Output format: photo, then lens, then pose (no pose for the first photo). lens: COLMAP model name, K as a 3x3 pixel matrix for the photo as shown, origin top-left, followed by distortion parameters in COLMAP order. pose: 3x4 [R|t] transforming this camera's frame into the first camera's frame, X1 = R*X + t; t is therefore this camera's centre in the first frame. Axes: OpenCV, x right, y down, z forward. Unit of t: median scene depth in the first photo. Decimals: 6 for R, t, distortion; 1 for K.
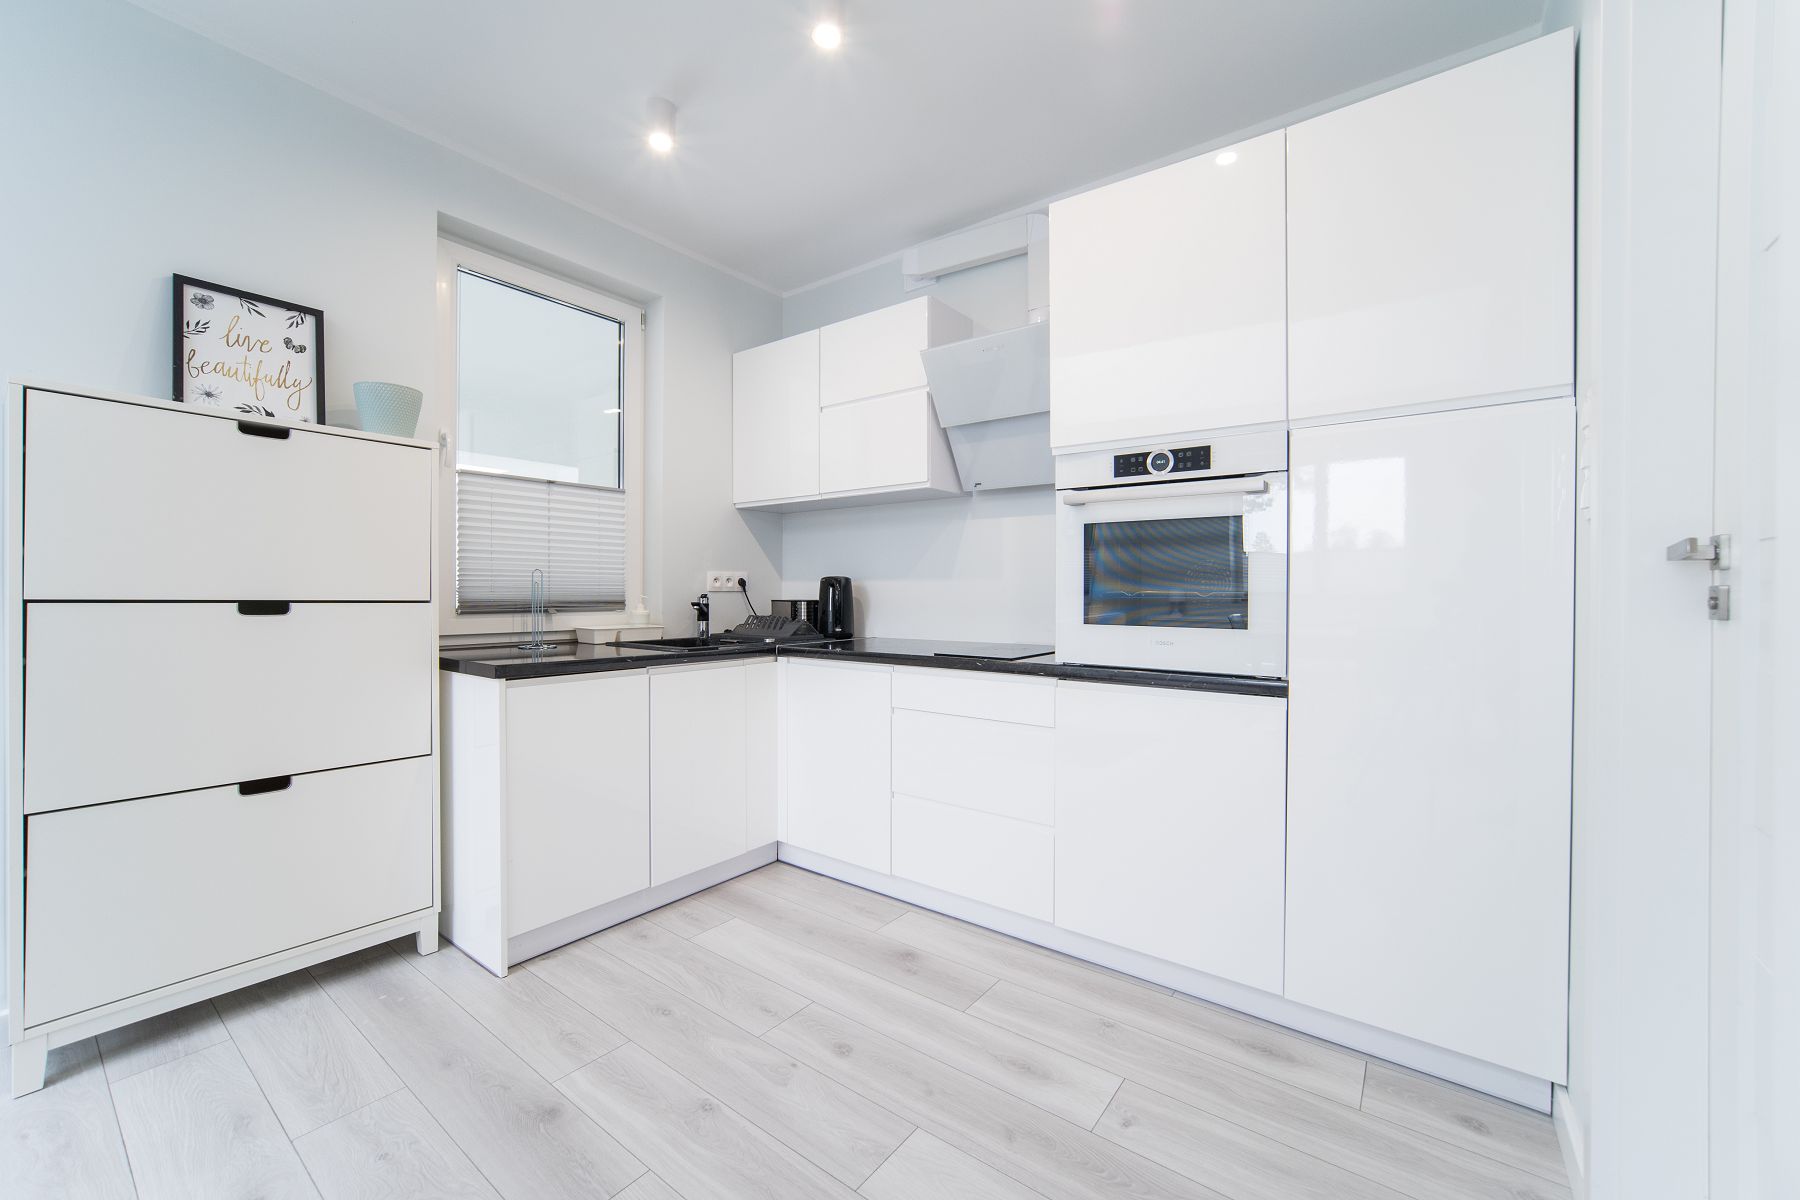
lens RADIAL K [[715.1, 0, 900.0], [0, 715.1, 600.0], [0, 0, 1]] dist [-0.024639, 0.000077]
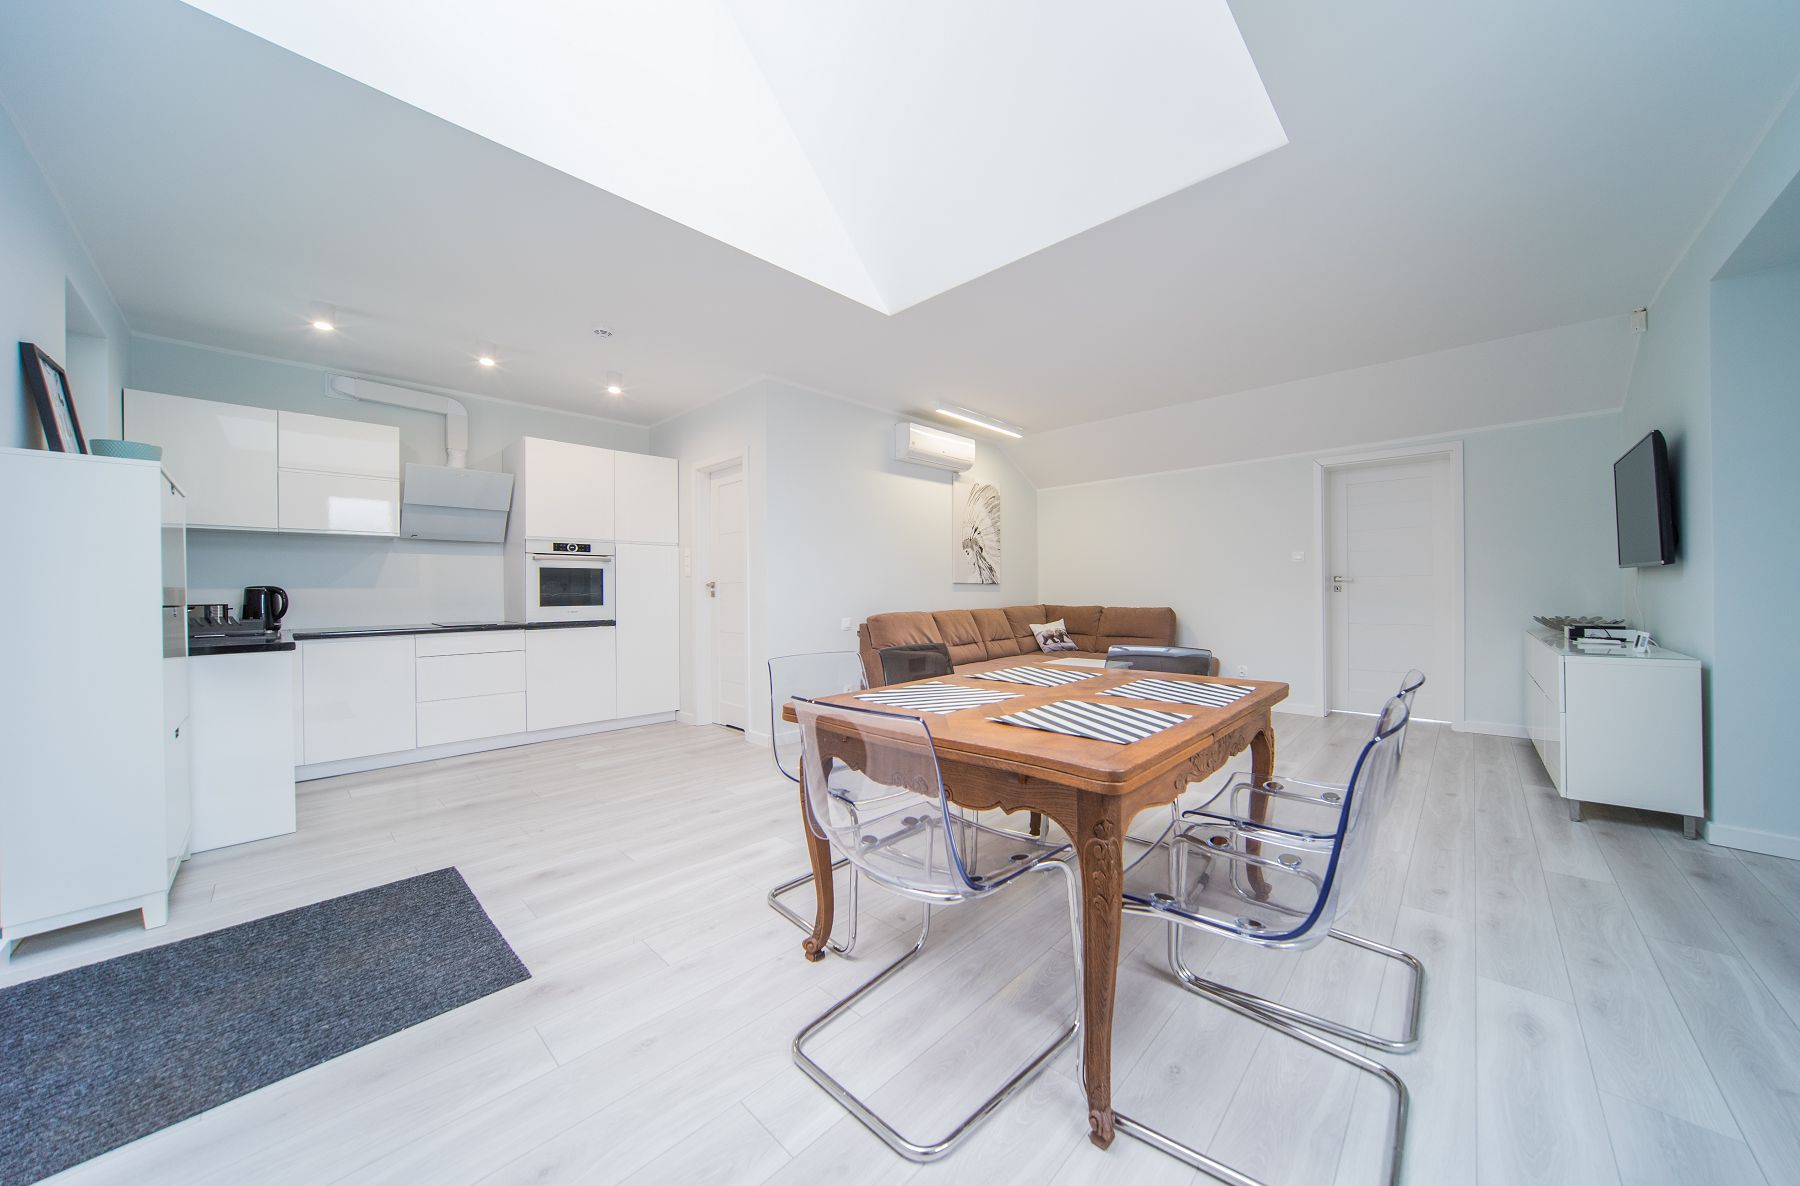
lens RADIAL K [[607.2, 0, 949.6], [0, 607.2, 593.2], [0, 0, 1]] dist [-0.057458, 0.010103]
pose [[0.074548, -0.001569, 0.997216, -1.334917], [0.027764, 0.999614, -0.000503, 0.020824], [-0.996831, 0.027725, 0.074563, -0.472017]]
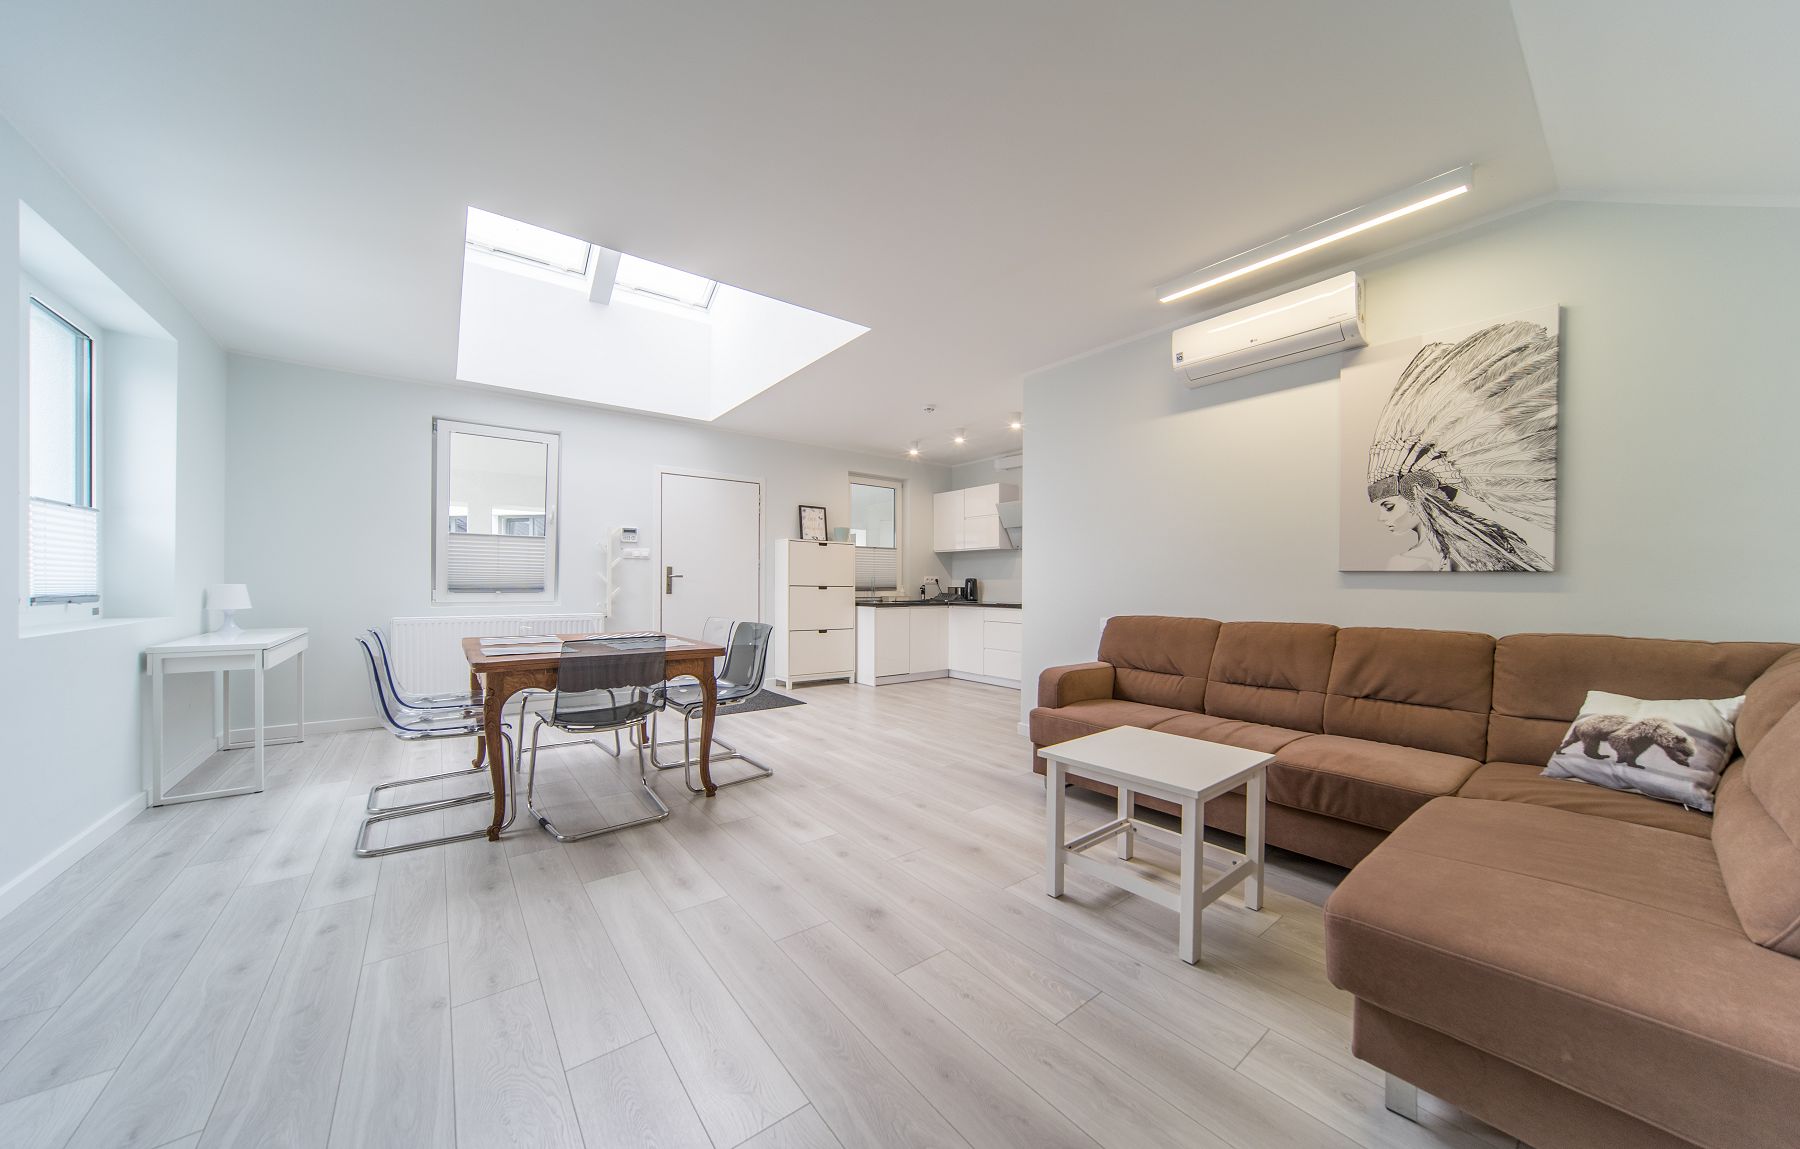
lens RADIAL K [[603.8, 0, 900.0], [0, 603.8, 574.5], [0, 0, 1]] dist [-0.000559, 0.000015]
pose [[0.964959, -0.003671, -0.262376, 0.308171], [-0.004024, 0.999578, -0.028783, 0.023490], [0.262371, 0.028830, 0.964536, -1.567318]]
